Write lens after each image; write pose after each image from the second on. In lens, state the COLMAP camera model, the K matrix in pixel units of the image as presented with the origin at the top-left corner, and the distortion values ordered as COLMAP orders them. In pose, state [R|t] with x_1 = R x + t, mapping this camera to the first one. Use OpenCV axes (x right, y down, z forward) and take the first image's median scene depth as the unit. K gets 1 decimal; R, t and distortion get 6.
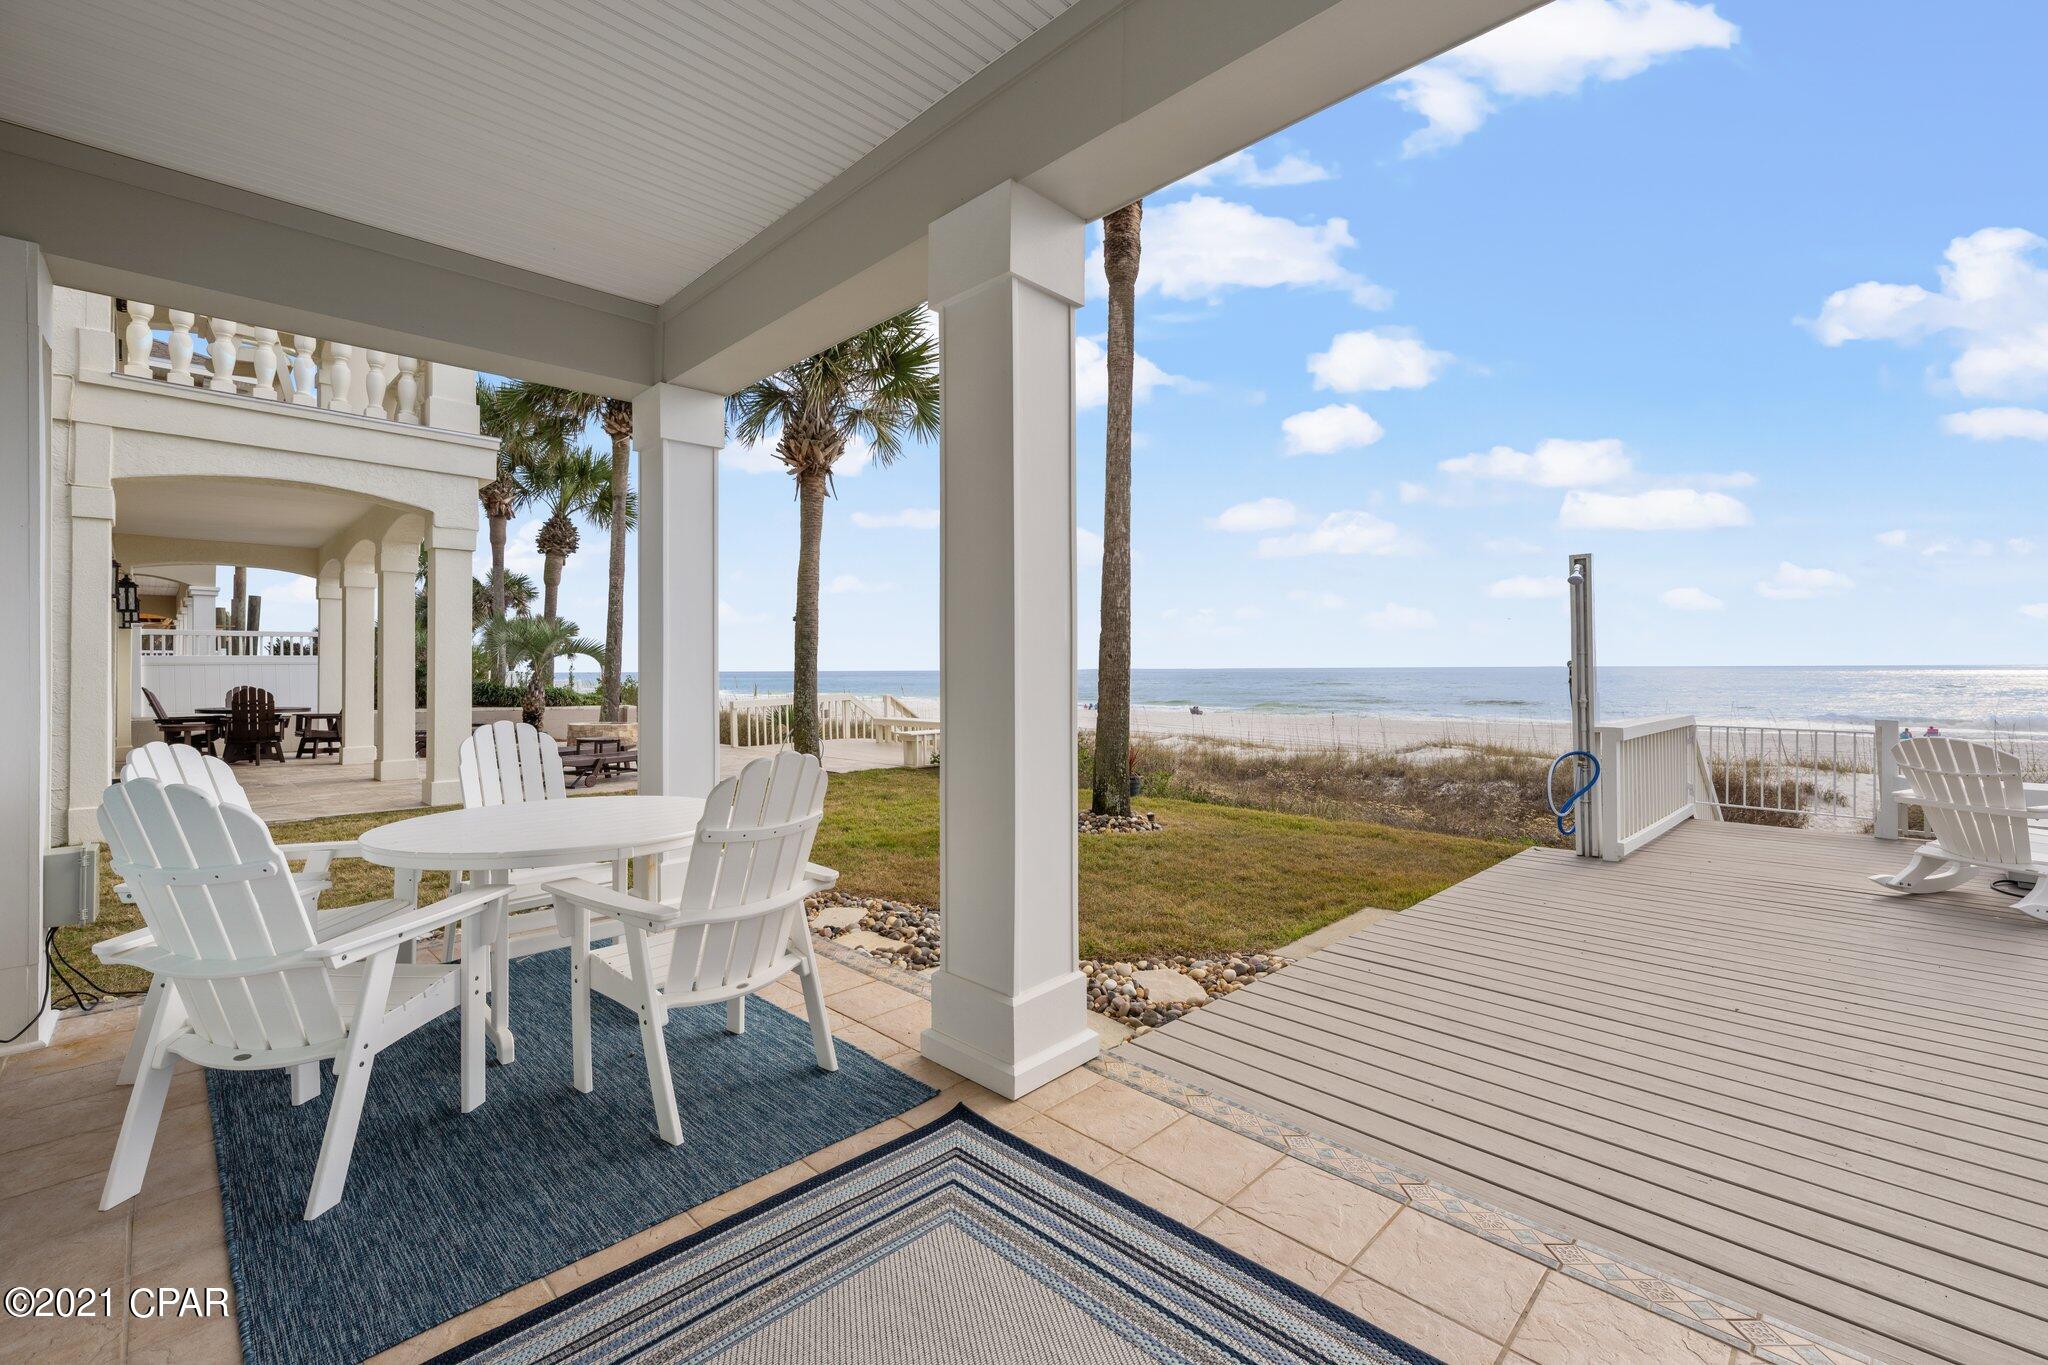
lens RADIAL K [[849.4, 0, 1030.5], [0, 849.4, 661.5], [0, 0, 1]] dist [0.023595, 0.000140]
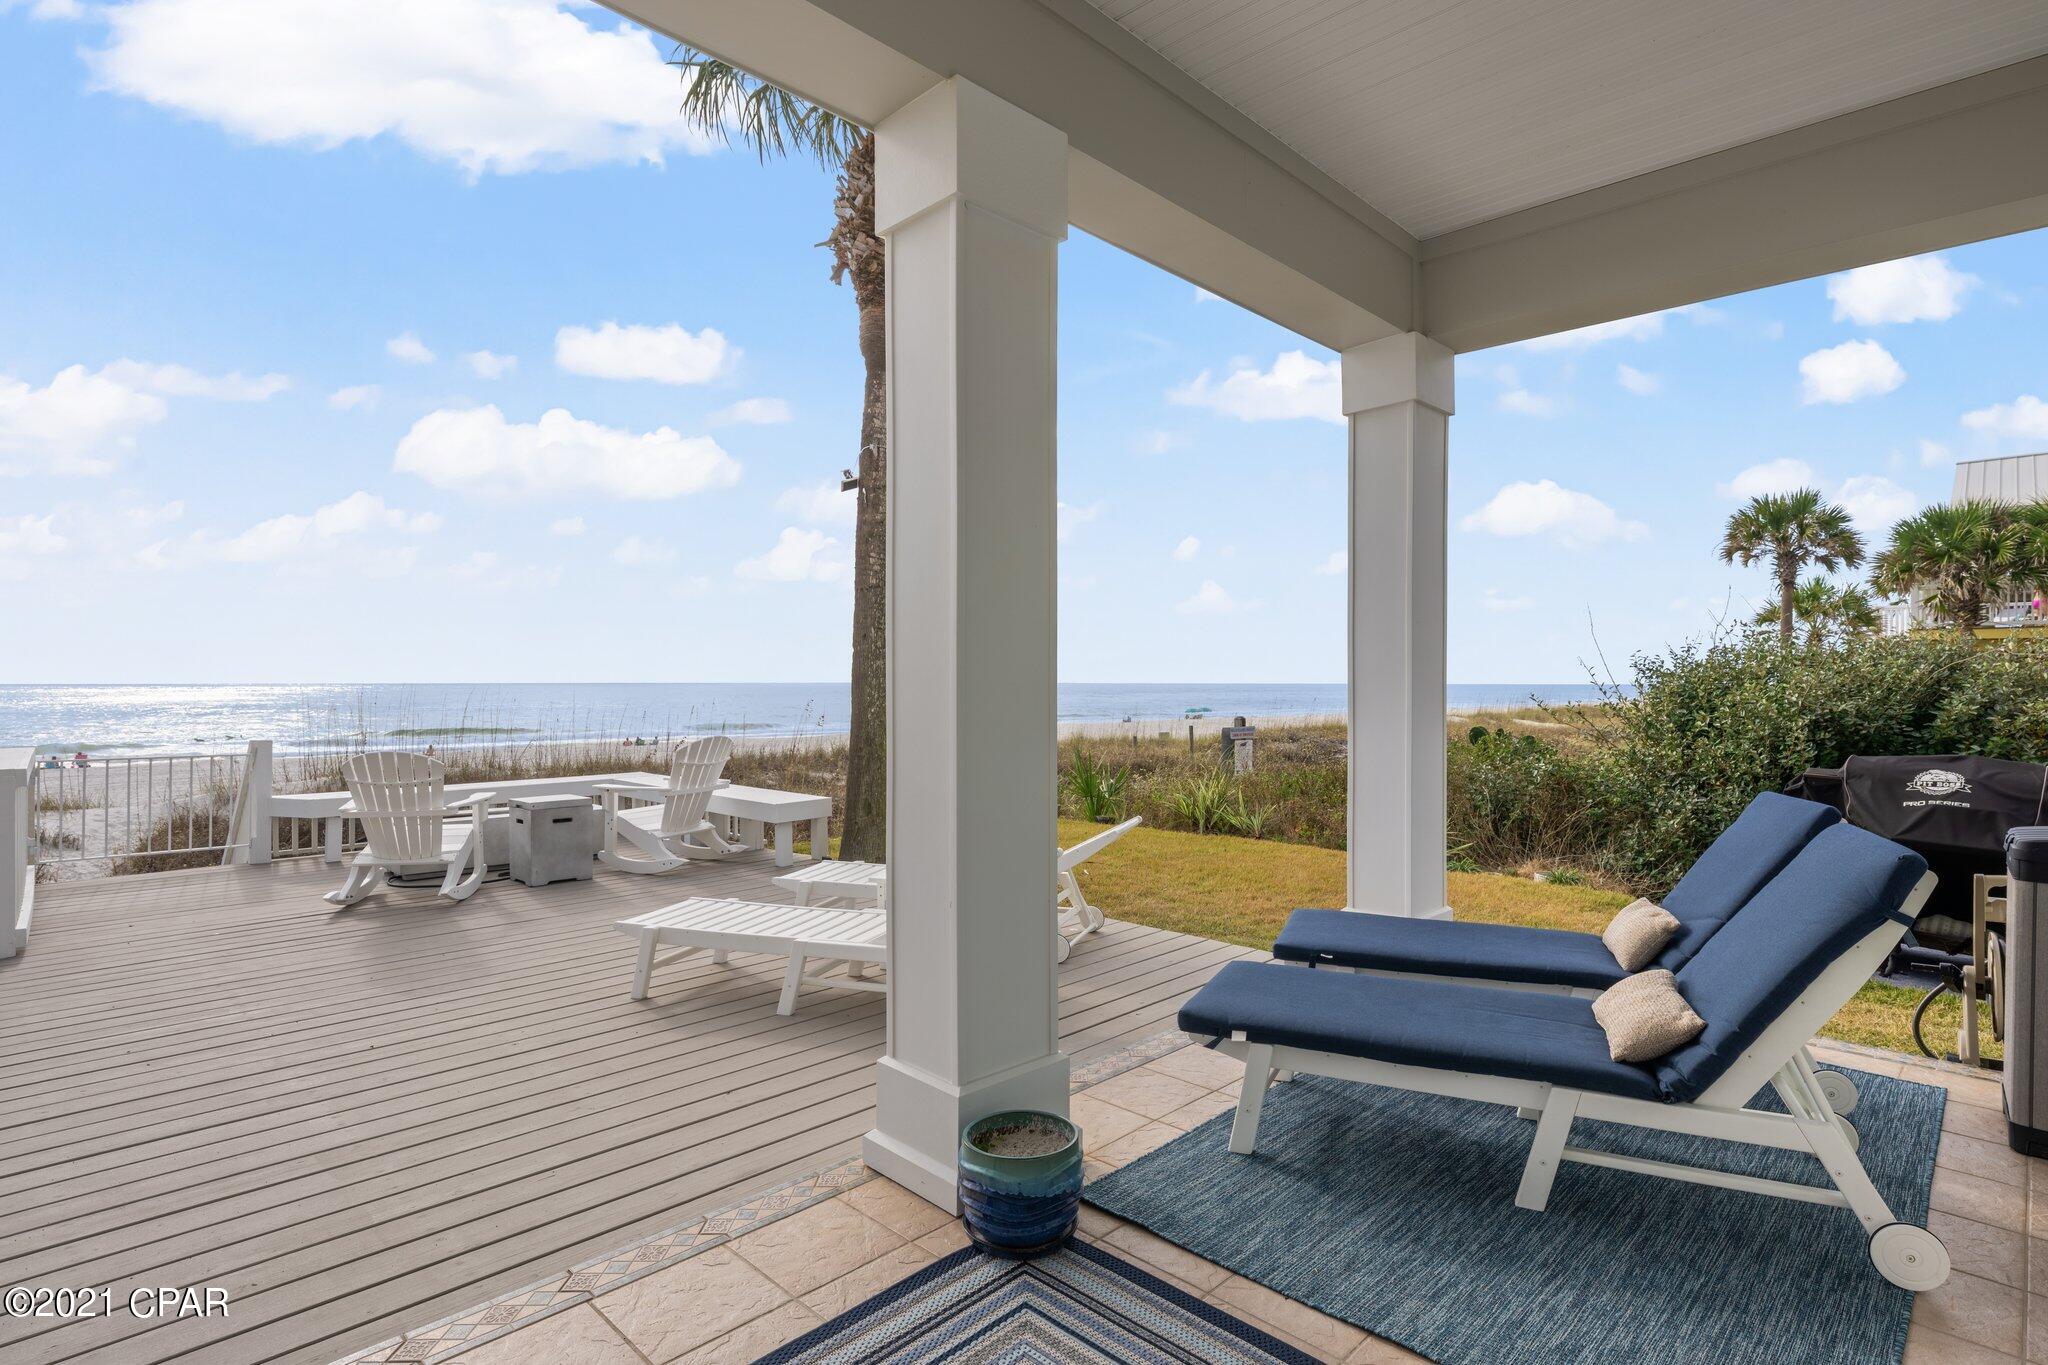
lens RADIAL K [[1050.7, 0, 1024.0], [0, 1050.7, 682.5], [0, 0, 1]] dist [-0.051695, -0.000179]
pose [[-0.001506, 0.004086, 0.999991, -0.366897], [-0.004763, 0.999980, -0.004093, 0.004018], [-0.999988, -0.004769, -0.001486, 0.340966]]
